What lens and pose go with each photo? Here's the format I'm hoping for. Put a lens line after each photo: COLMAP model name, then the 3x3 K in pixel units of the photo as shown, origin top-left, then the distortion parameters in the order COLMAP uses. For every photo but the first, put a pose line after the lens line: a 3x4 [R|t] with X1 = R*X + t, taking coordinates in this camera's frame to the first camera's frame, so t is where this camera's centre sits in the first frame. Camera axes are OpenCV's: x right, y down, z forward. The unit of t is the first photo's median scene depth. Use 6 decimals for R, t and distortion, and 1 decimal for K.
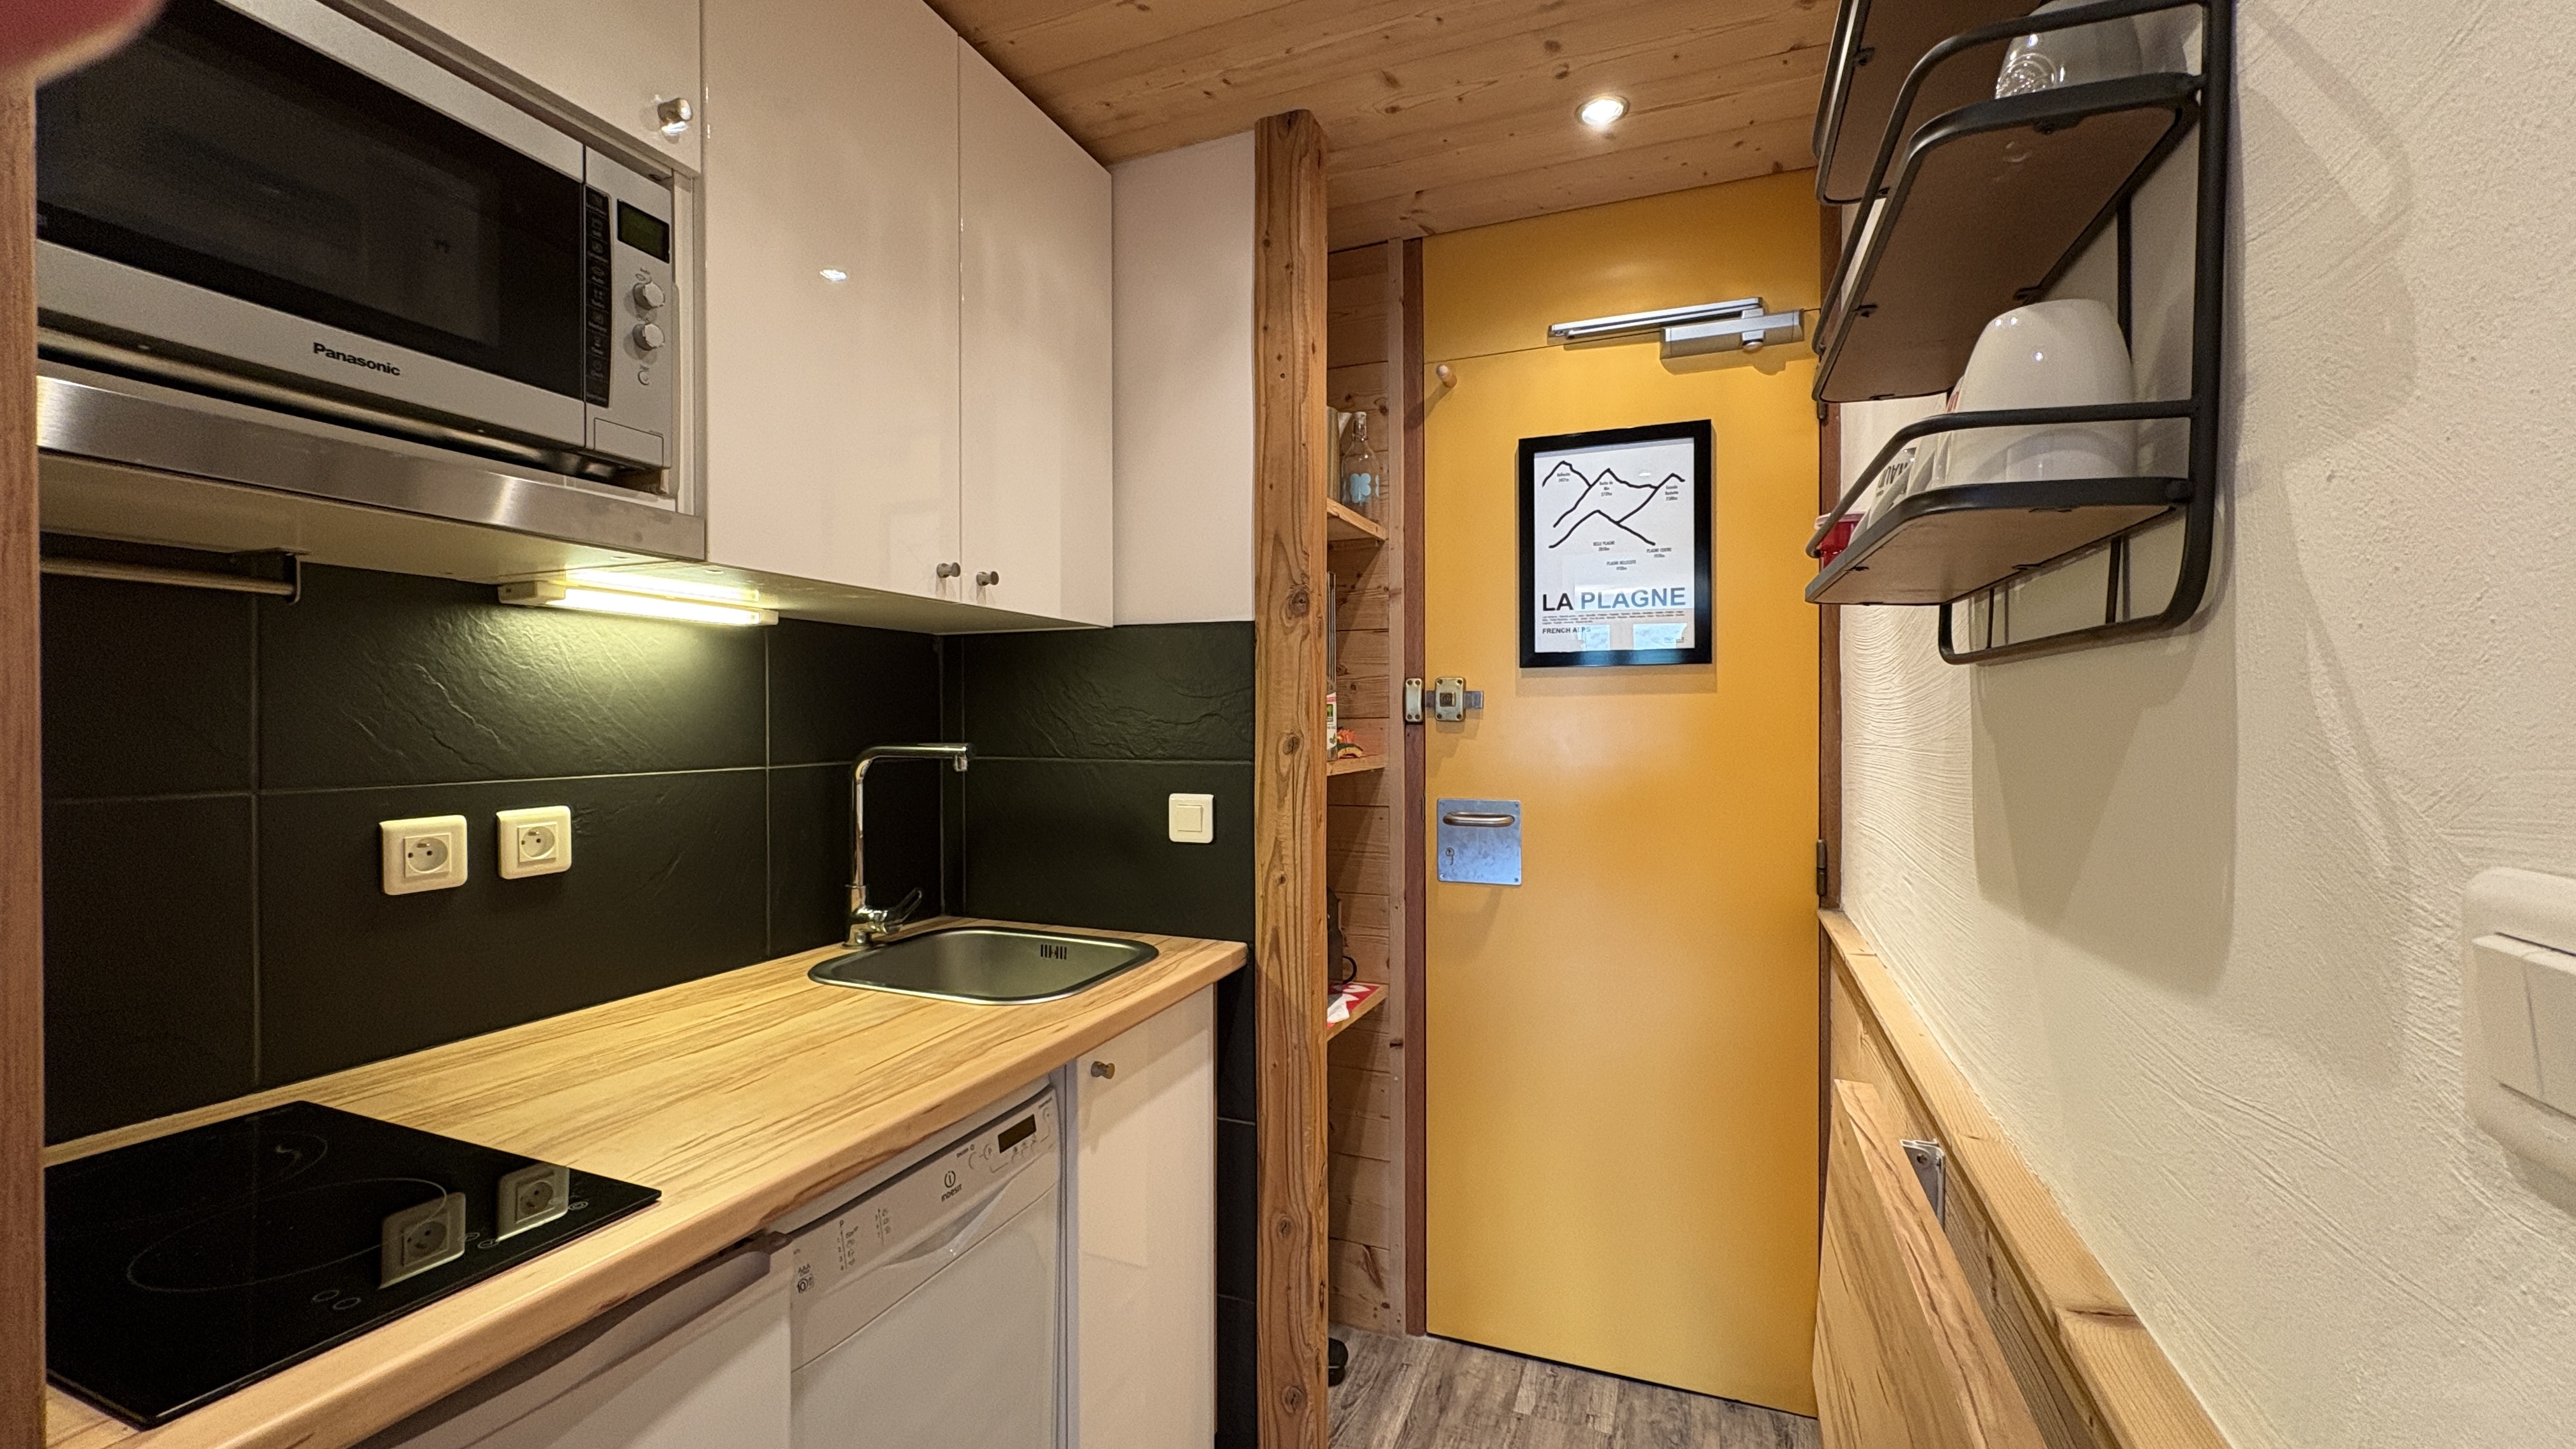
lens RADIAL K [[1020.0, 0, 1288.7], [0, 1020.0, 729.5], [0, 0, 1]] dist [0.000725, 0.000008]
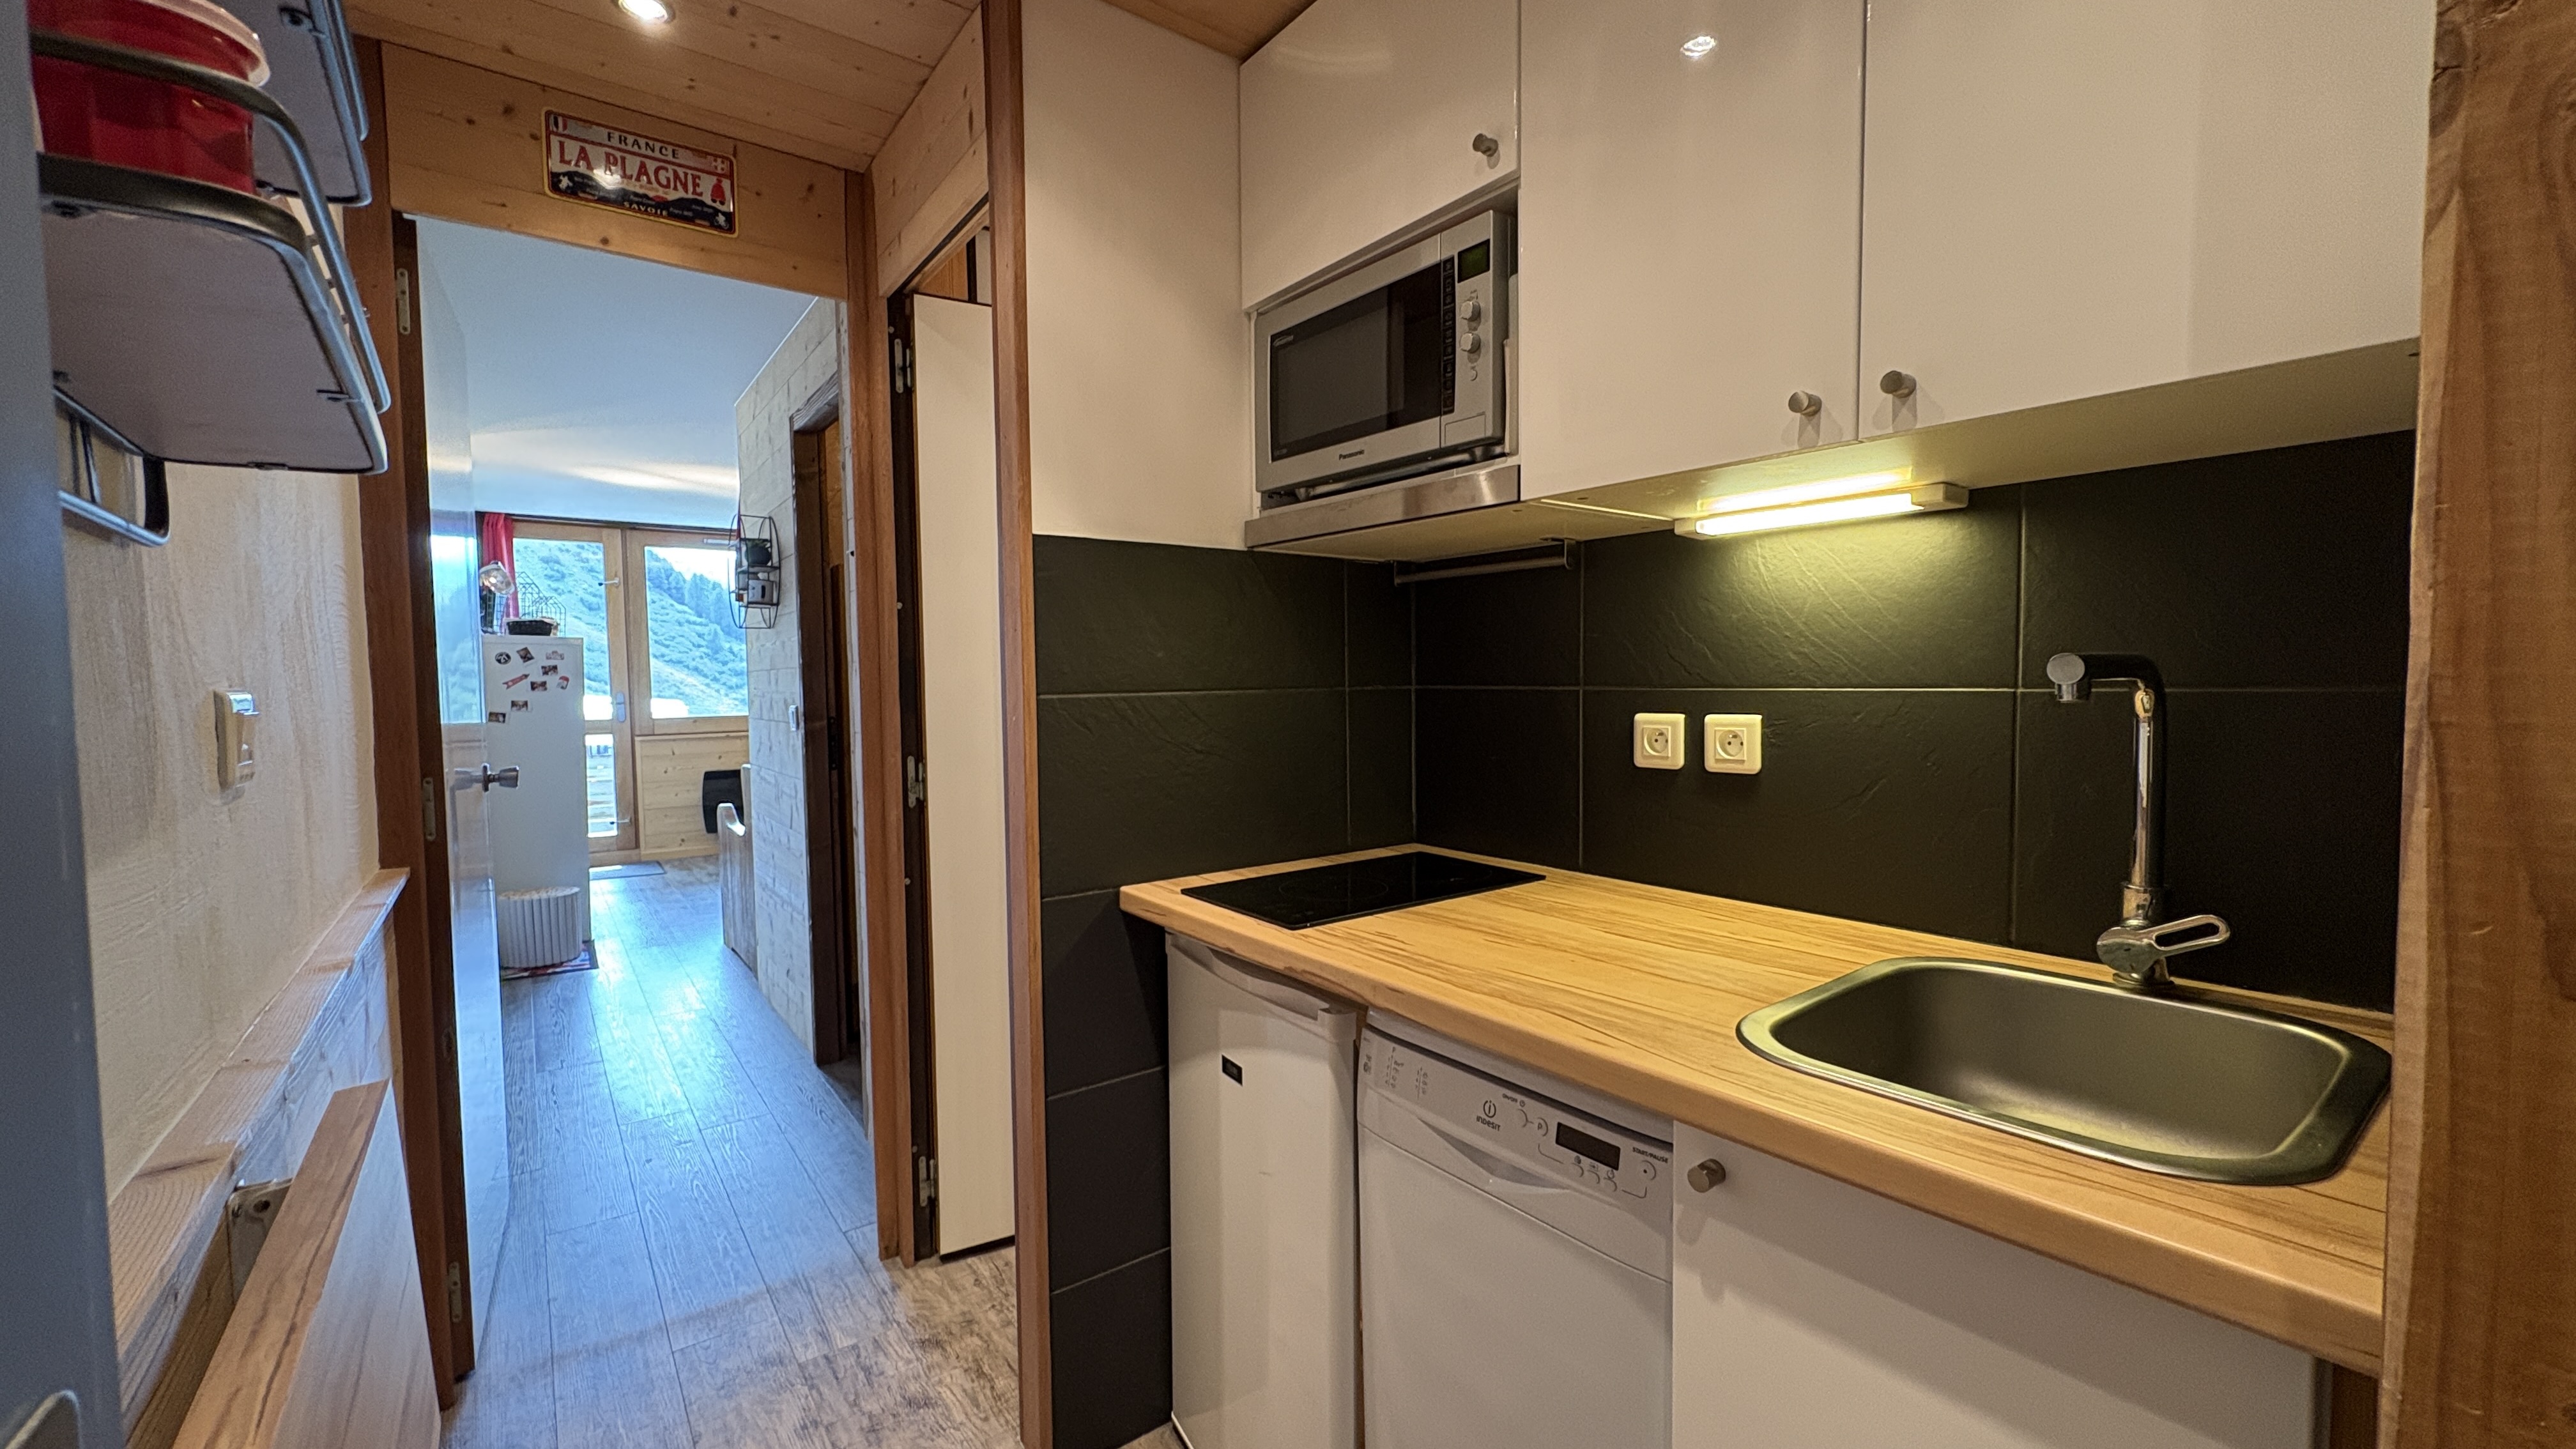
lens RADIAL K [[1020.0, 0, 1288.7], [0, 1020.0, 729.5], [0, 0, 1]] dist [0.000725, 0.000008]
pose [[-0.515070, 0.052297, -0.855551, 0.525235], [0.006582, 0.998349, 0.057064, 0.027086], [0.857123, 0.023761, -0.514564, 1.227120]]
